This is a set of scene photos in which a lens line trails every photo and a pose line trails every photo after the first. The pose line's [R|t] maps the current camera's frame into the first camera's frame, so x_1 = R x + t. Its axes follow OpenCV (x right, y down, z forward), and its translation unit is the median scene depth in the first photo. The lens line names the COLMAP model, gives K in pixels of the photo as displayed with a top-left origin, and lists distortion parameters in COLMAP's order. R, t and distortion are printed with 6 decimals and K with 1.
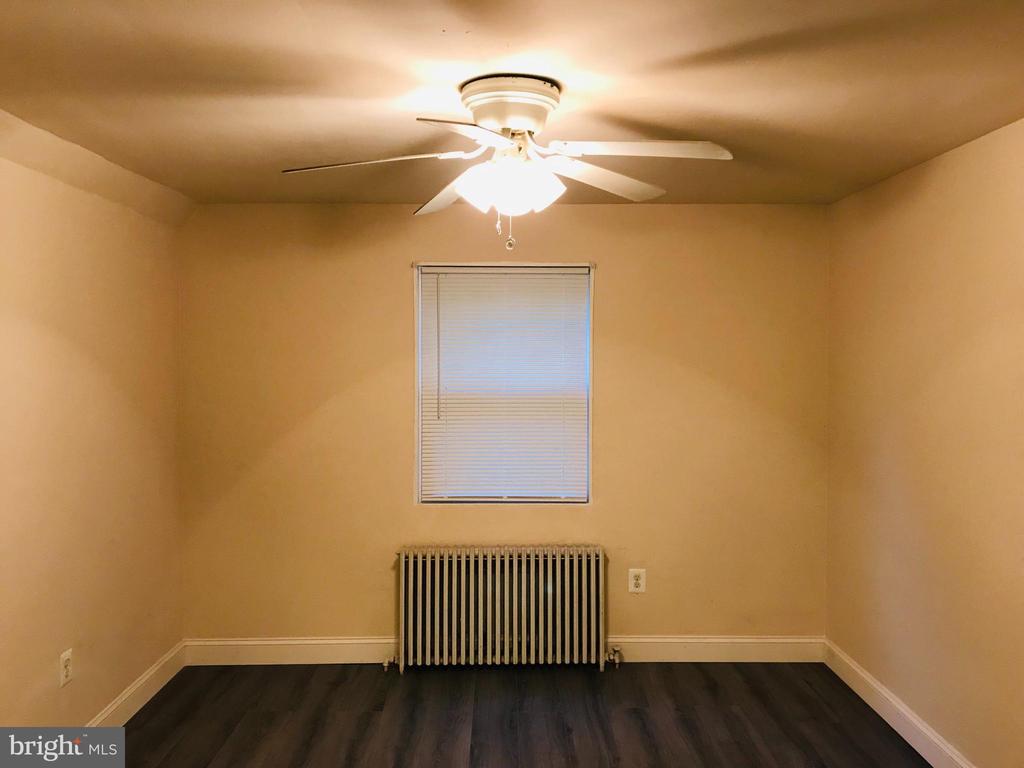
lens RADIAL K [[843.8, 0, 510.2], [0, 843.8, 374.8], [0, 0, 1]] dist [0.052746, -0.052683]
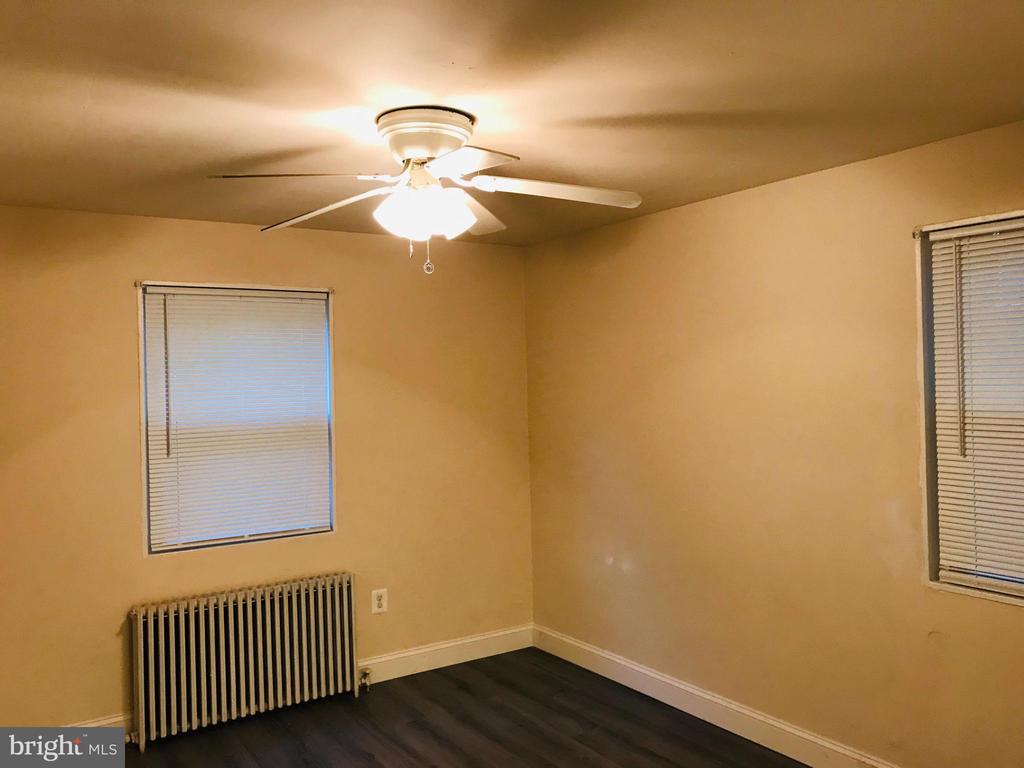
lens RADIAL K [[843.8, 0, 516.8], [0, 843.8, 387.9], [0, 0, 1]] dist [0.052746, -0.052683]
pose [[0.846578, -0.029832, 0.531427, -0.251381], [0.041047, 0.999114, -0.009303, 0.002808], [-0.530679, 0.029689, 0.847053, 0.042299]]
